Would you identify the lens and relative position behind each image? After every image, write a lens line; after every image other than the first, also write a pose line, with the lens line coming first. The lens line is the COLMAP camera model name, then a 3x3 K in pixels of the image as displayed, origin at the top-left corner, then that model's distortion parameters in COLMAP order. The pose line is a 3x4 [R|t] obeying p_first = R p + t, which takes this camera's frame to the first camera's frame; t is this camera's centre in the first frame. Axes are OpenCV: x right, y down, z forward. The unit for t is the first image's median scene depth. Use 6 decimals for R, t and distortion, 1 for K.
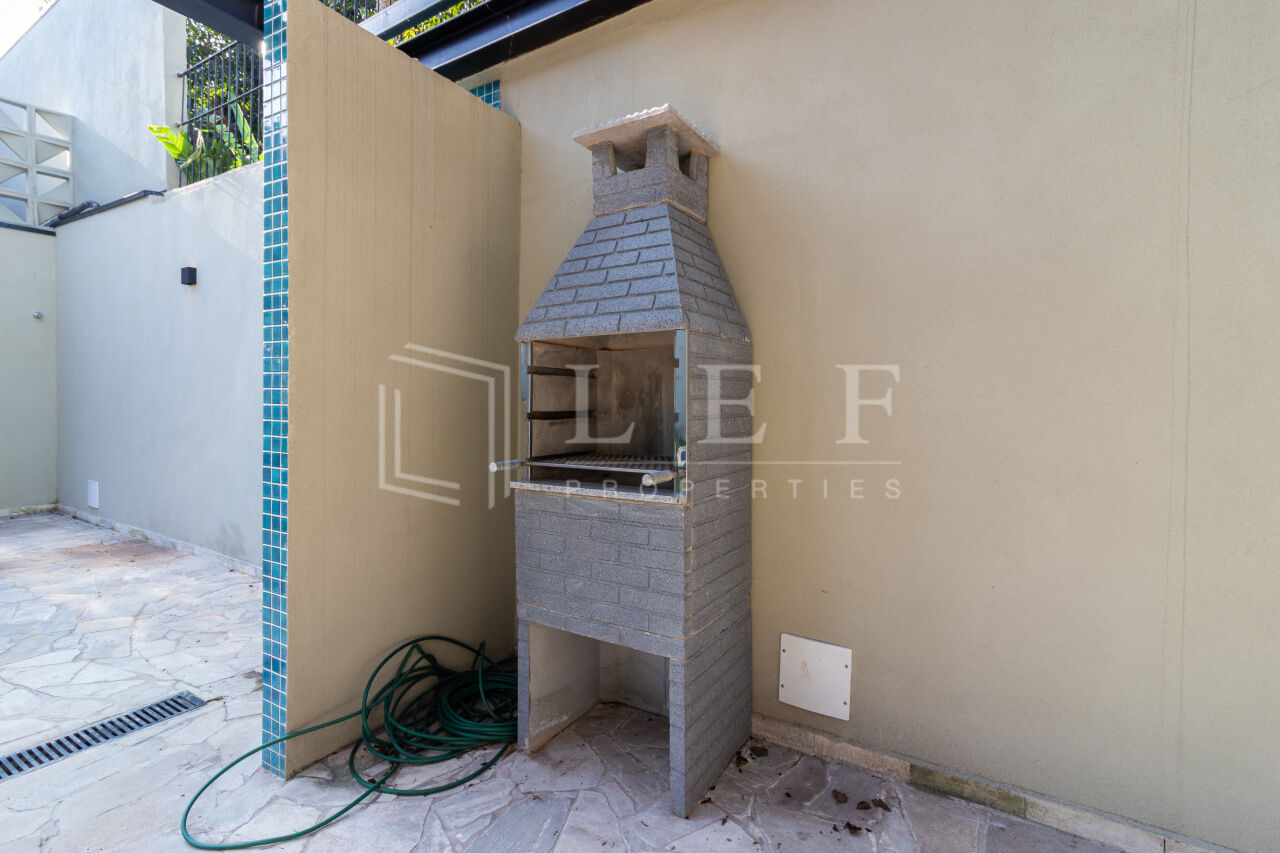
lens RADIAL K [[592.0, 0, 639.7], [0, 592.0, 390.7], [0, 0, 1]] dist [0.001306, 0.000640]
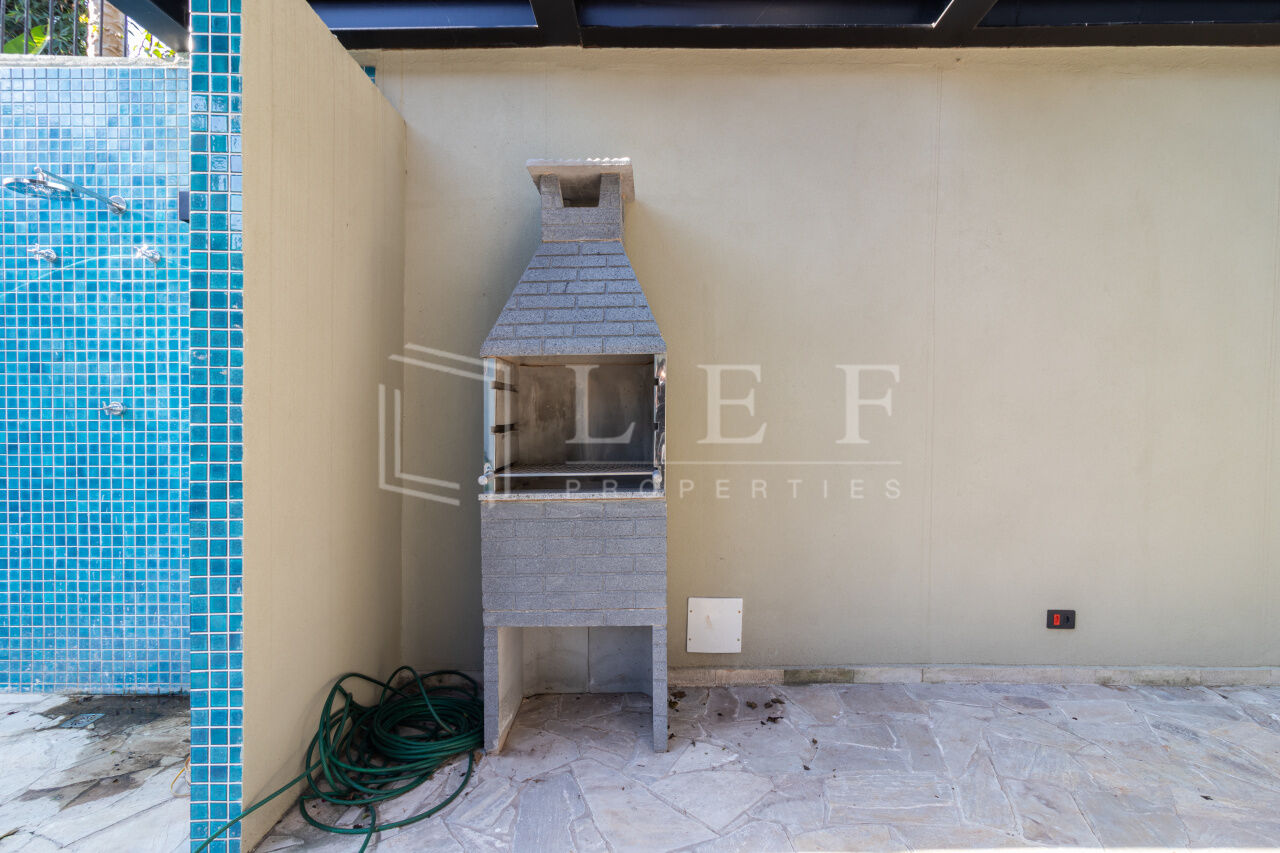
lens RADIAL K [[602.6, 0, 638.0], [0, 602.6, 410.0], [0, 0, 1]] dist [0.001967, 0.000216]
pose [[0.855047, -0.011716, 0.518418, -0.537012], [0.003753, 0.999858, 0.016405, -0.008138], [-0.518537, -0.012081, 0.854970, -0.028303]]
